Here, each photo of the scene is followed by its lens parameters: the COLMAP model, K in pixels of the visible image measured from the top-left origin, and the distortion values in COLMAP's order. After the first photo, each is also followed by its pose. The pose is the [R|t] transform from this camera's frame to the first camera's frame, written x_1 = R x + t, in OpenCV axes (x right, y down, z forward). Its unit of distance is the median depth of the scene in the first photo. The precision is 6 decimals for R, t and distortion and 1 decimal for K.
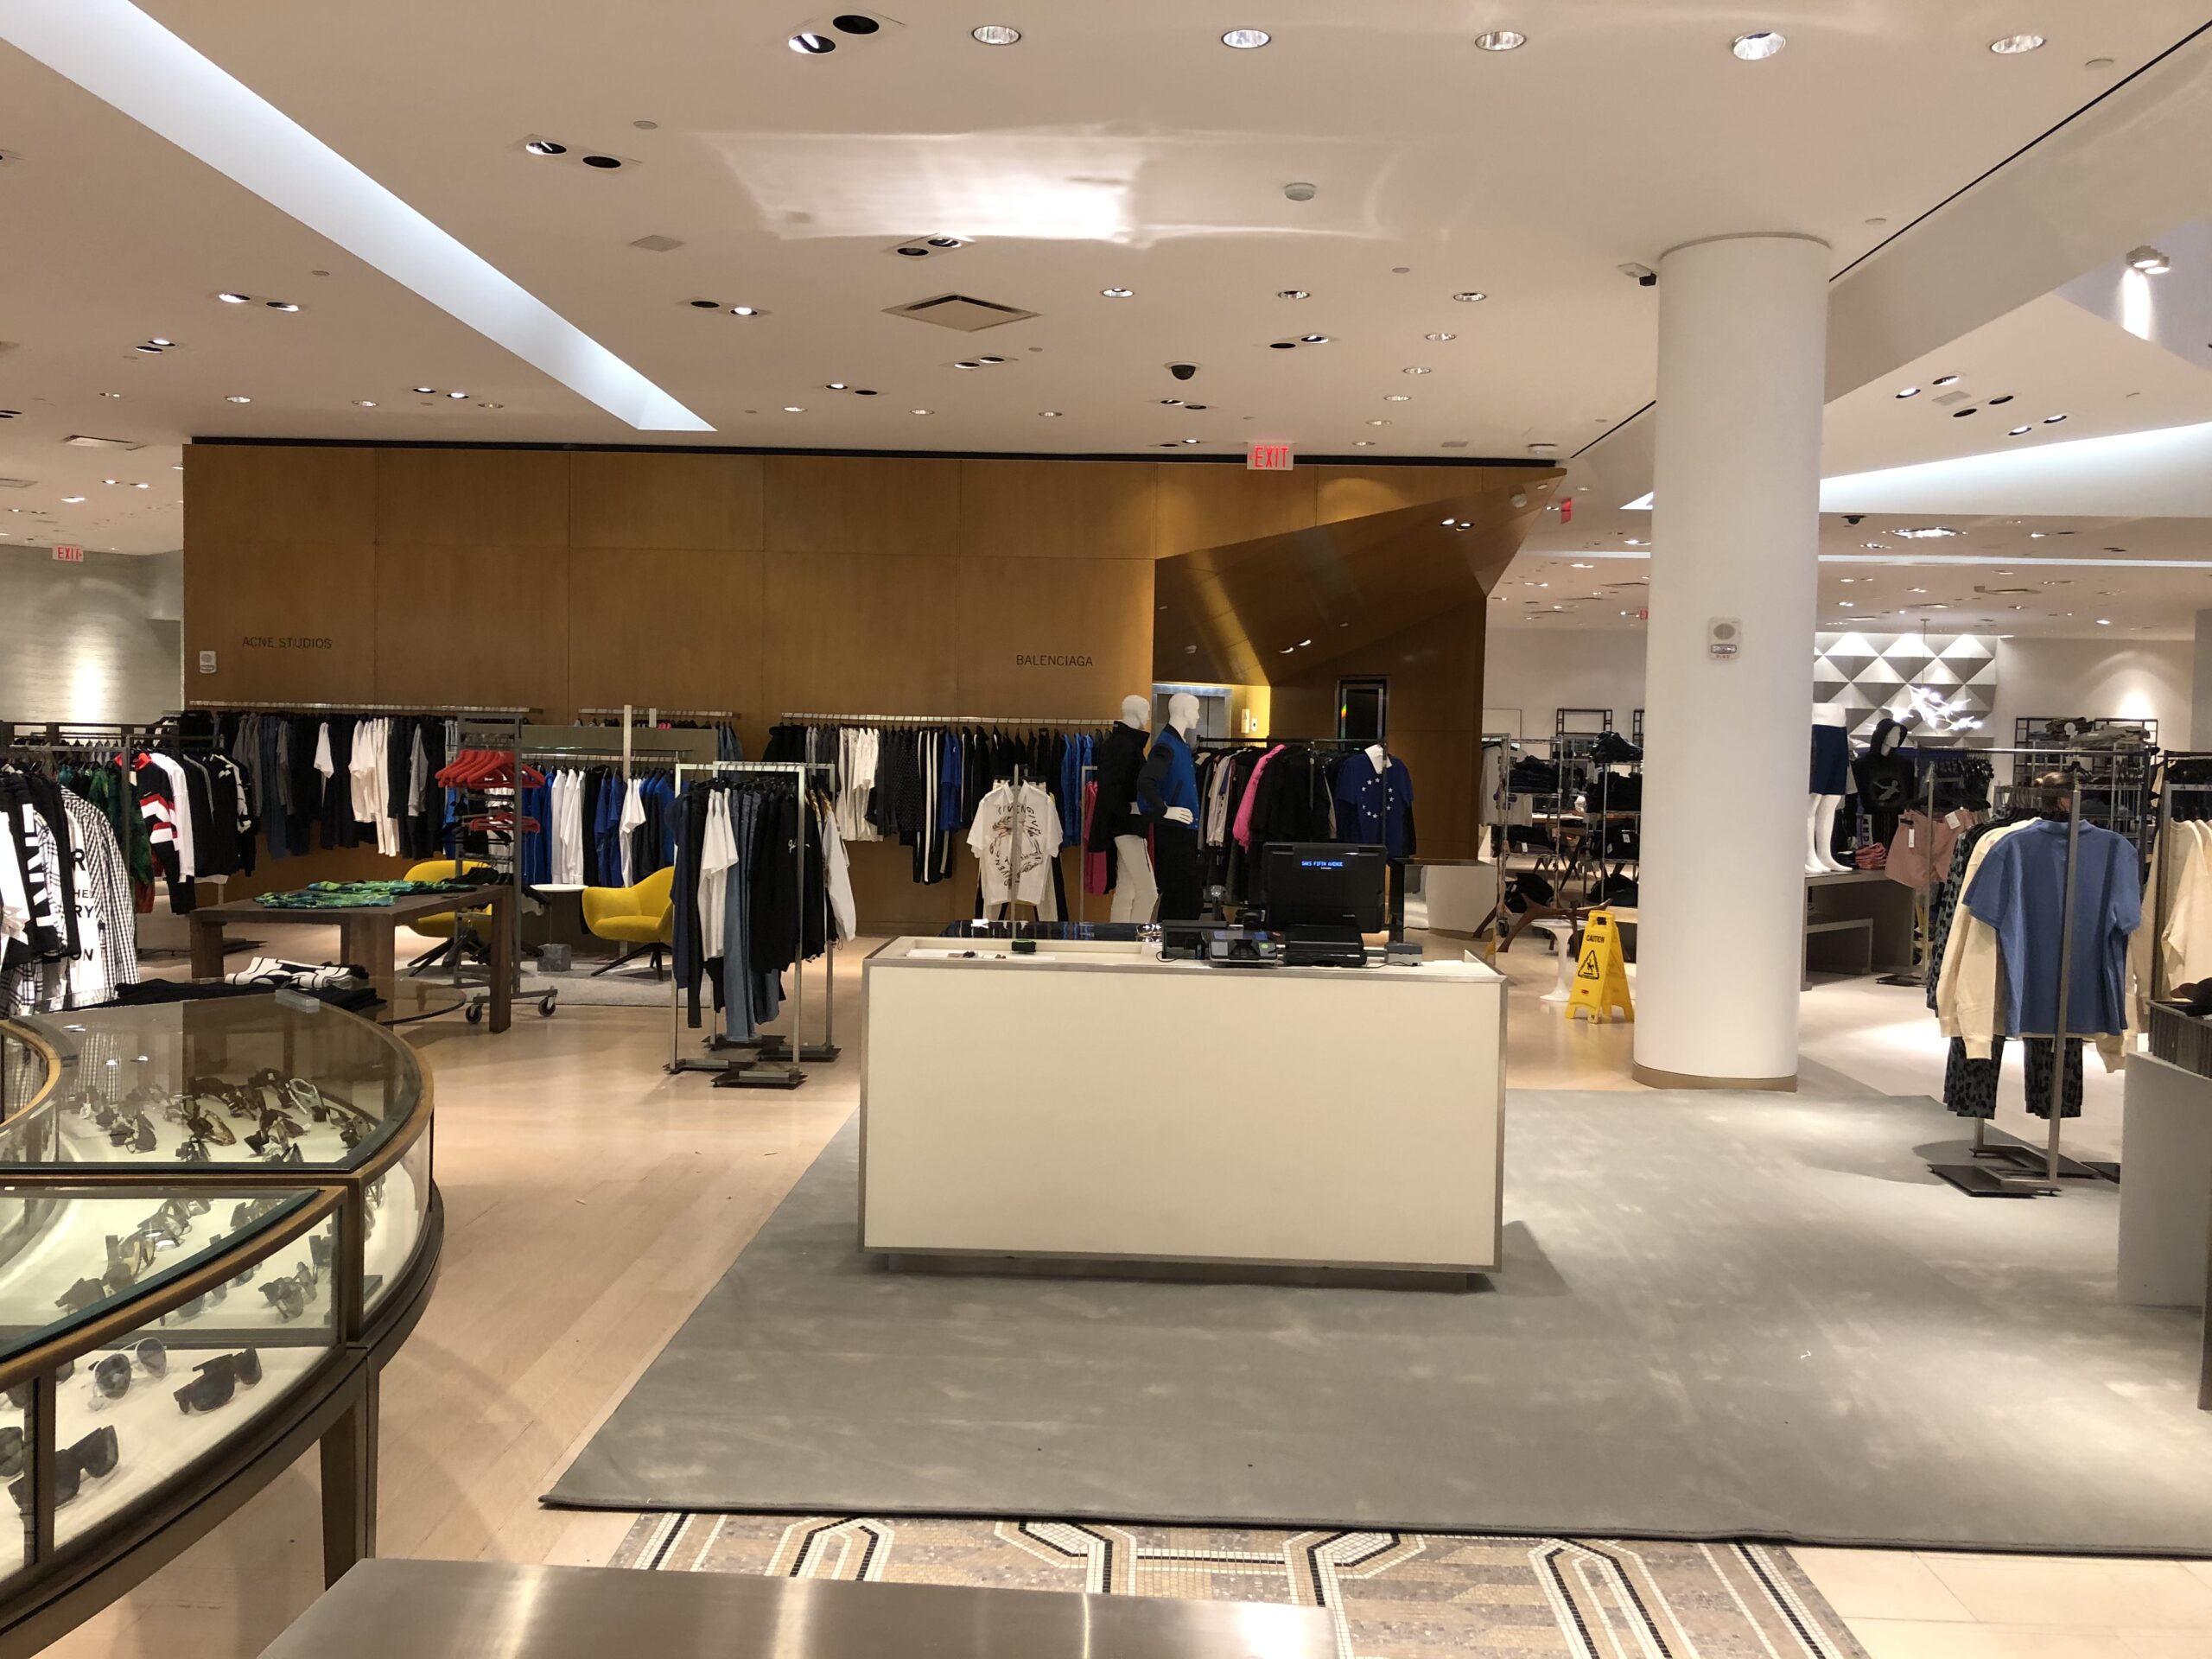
lens RADIAL K [[1818.2, 0, 1096.7], [0, 1818.2, 812.5], [0, 0, 1]] dist [0.004770, 0.073485]
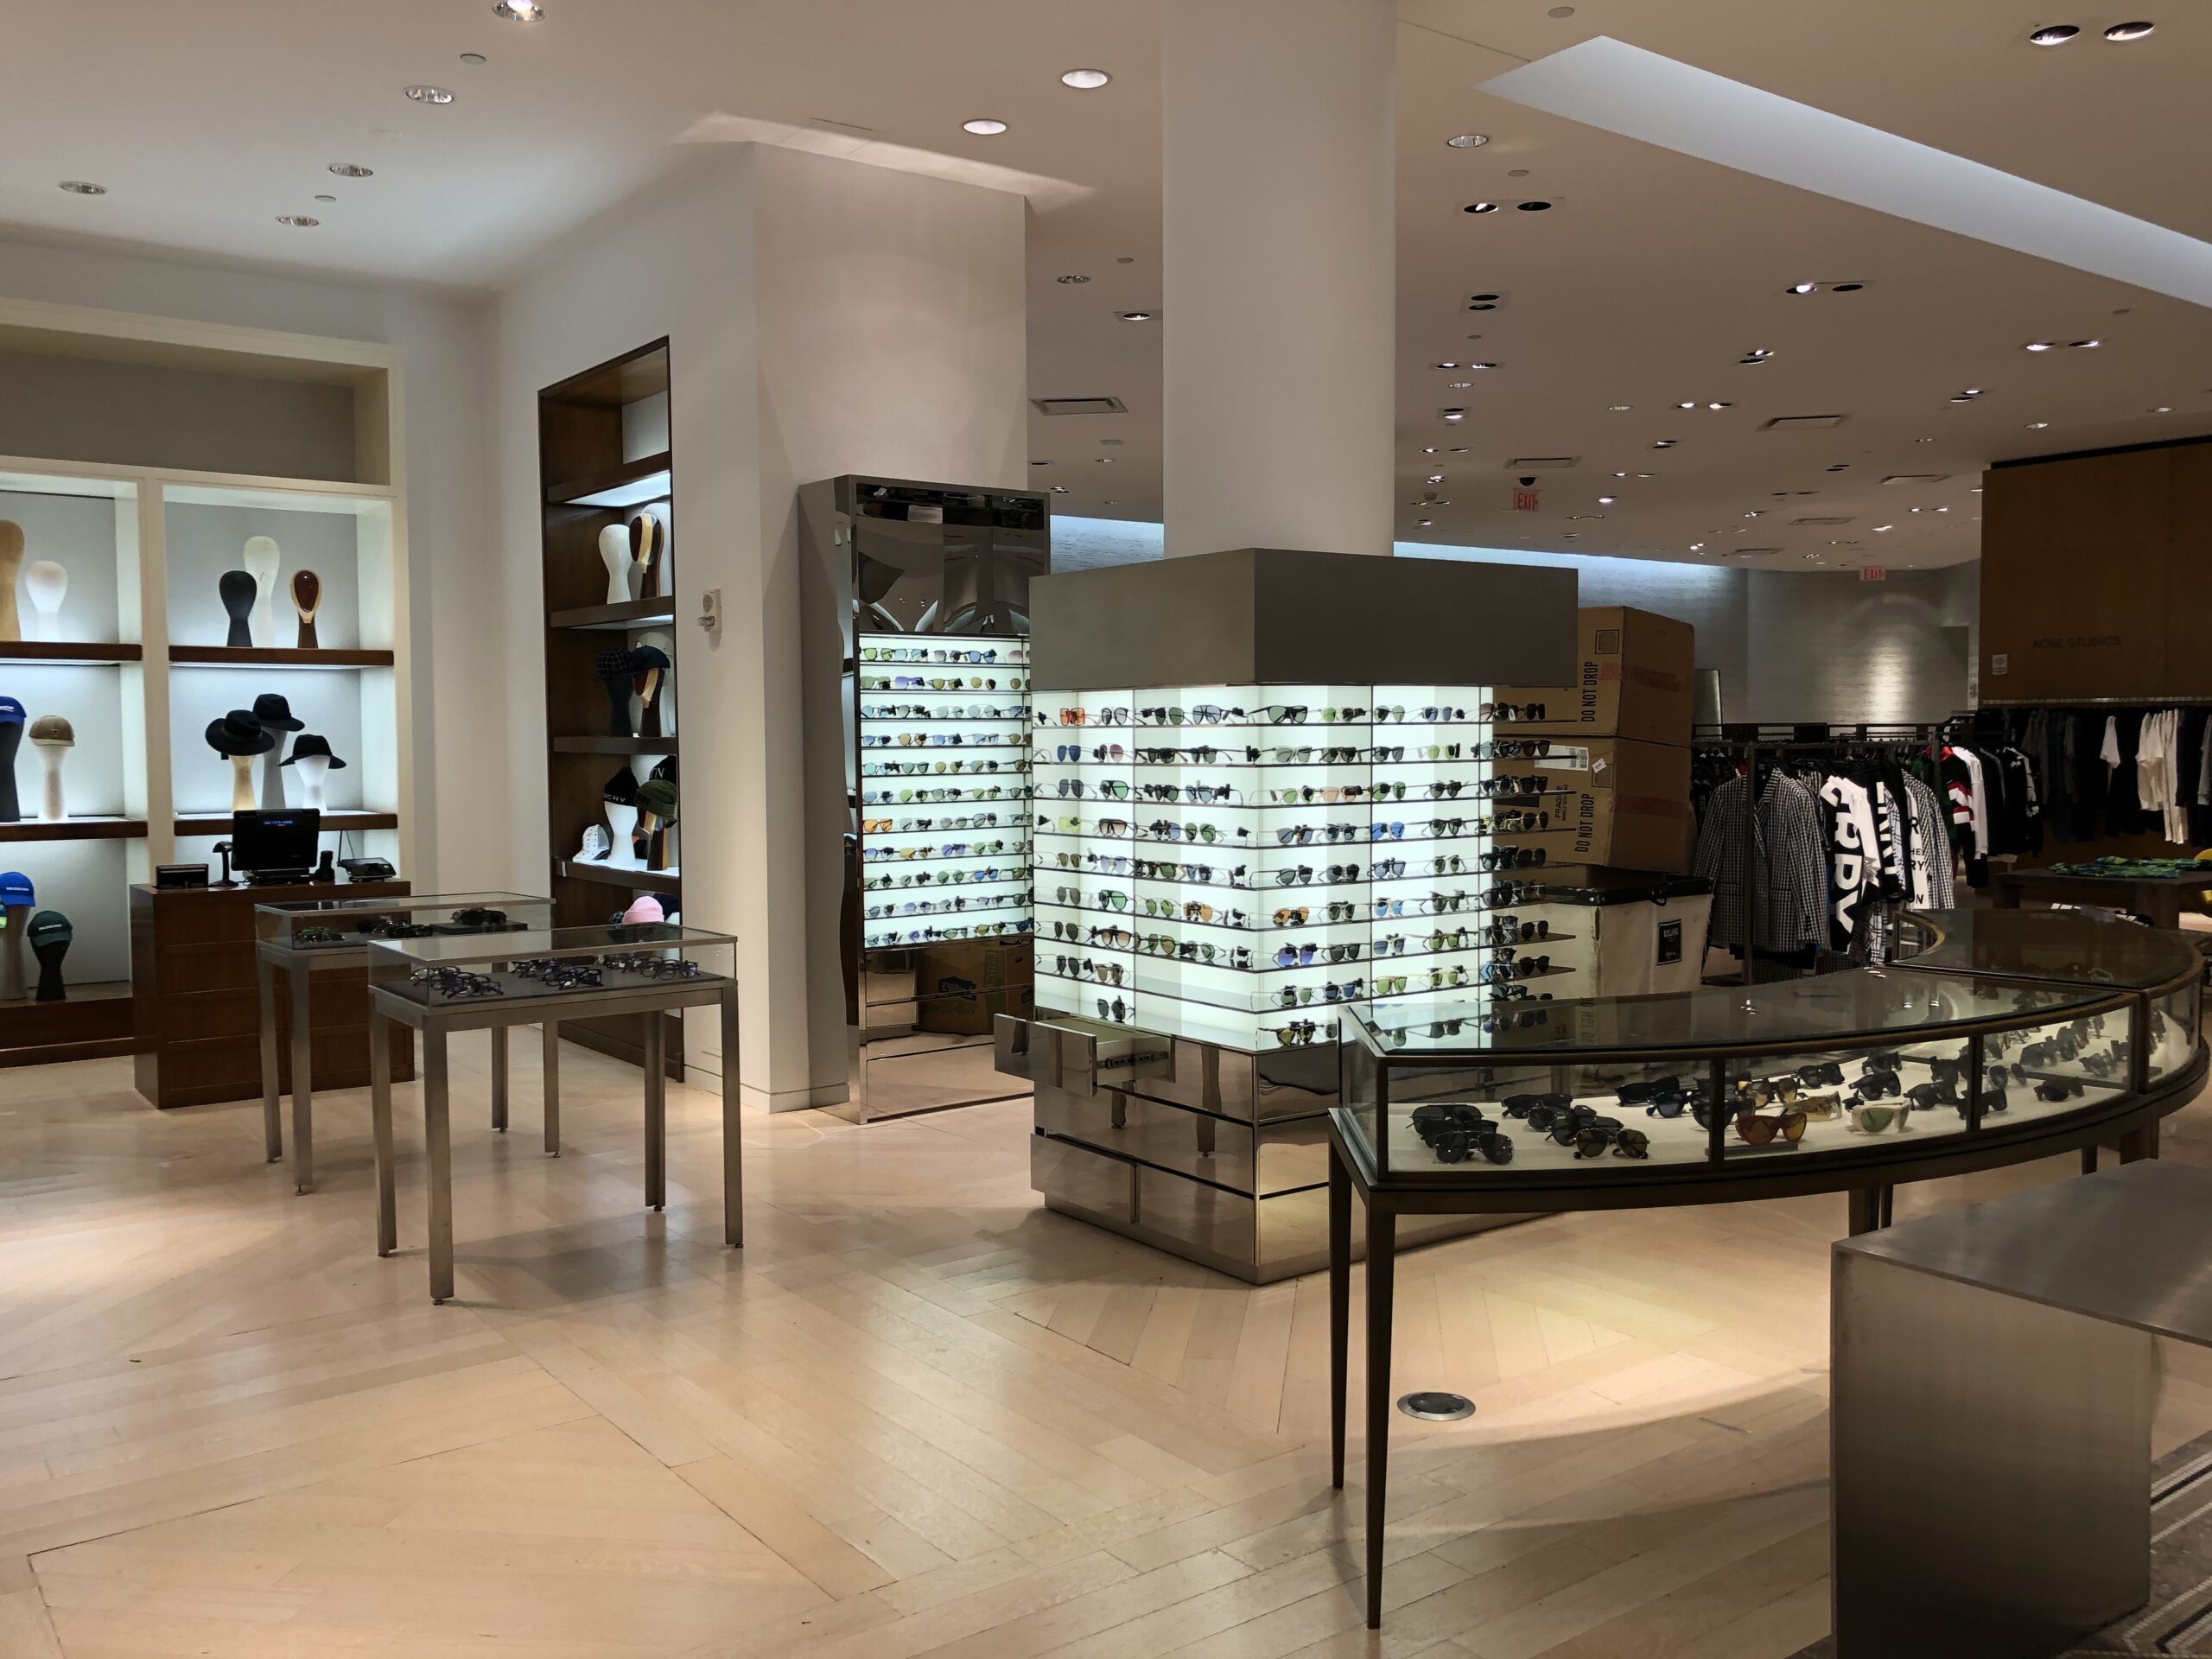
lens RADIAL K [[1818.2, 0, 1096.7], [0, 1818.2, 812.5], [0, 0, 1]] dist [0.004770, 0.073485]
pose [[0.619027, 0.012466, -0.785271, 0.049750], [-0.011986, 0.999908, 0.006425, 0.007253], [0.785278, 0.005435, 0.619119, -0.124187]]
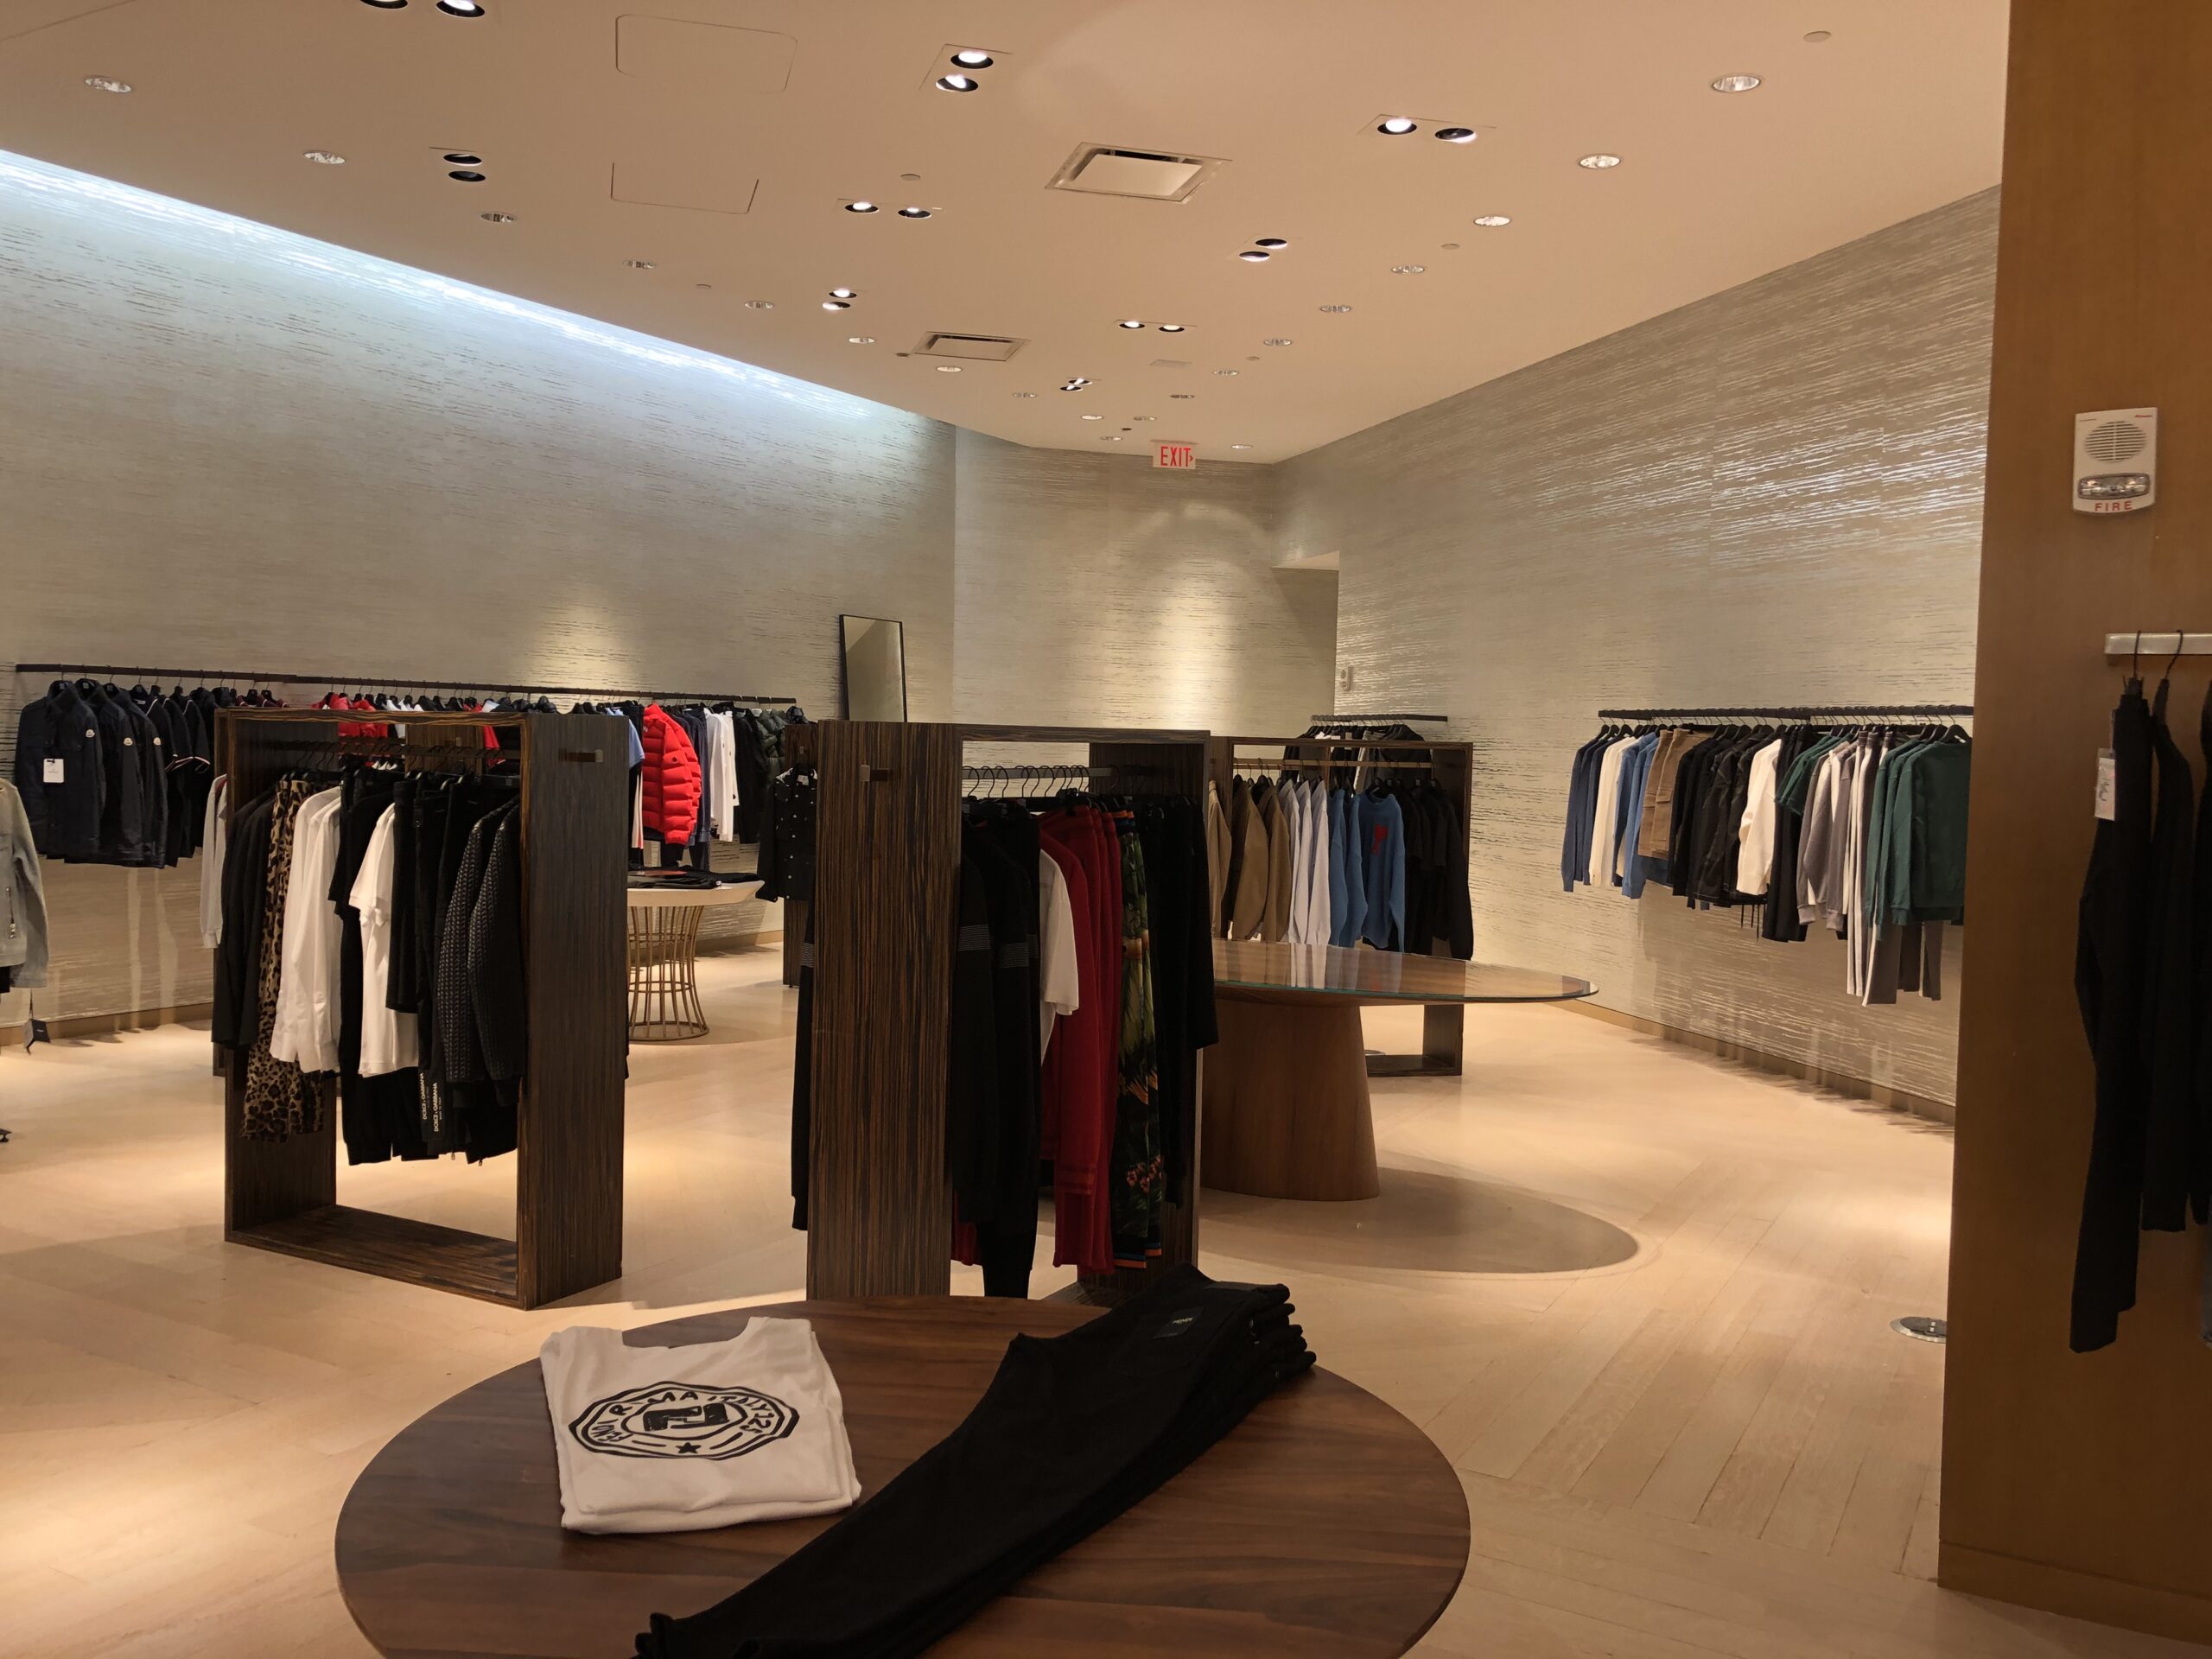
lens RADIAL K [[1818.2, 0, 1096.7], [0, 1818.2, 812.5], [0, 0, 1]] dist [0.004770, 0.073485]
pose [[0.883250, 0.022782, -0.468348, -0.534326], [-0.026130, 0.999658, -0.000652, -0.041005], [0.468173, 0.012814, 0.883544, 0.821196]]
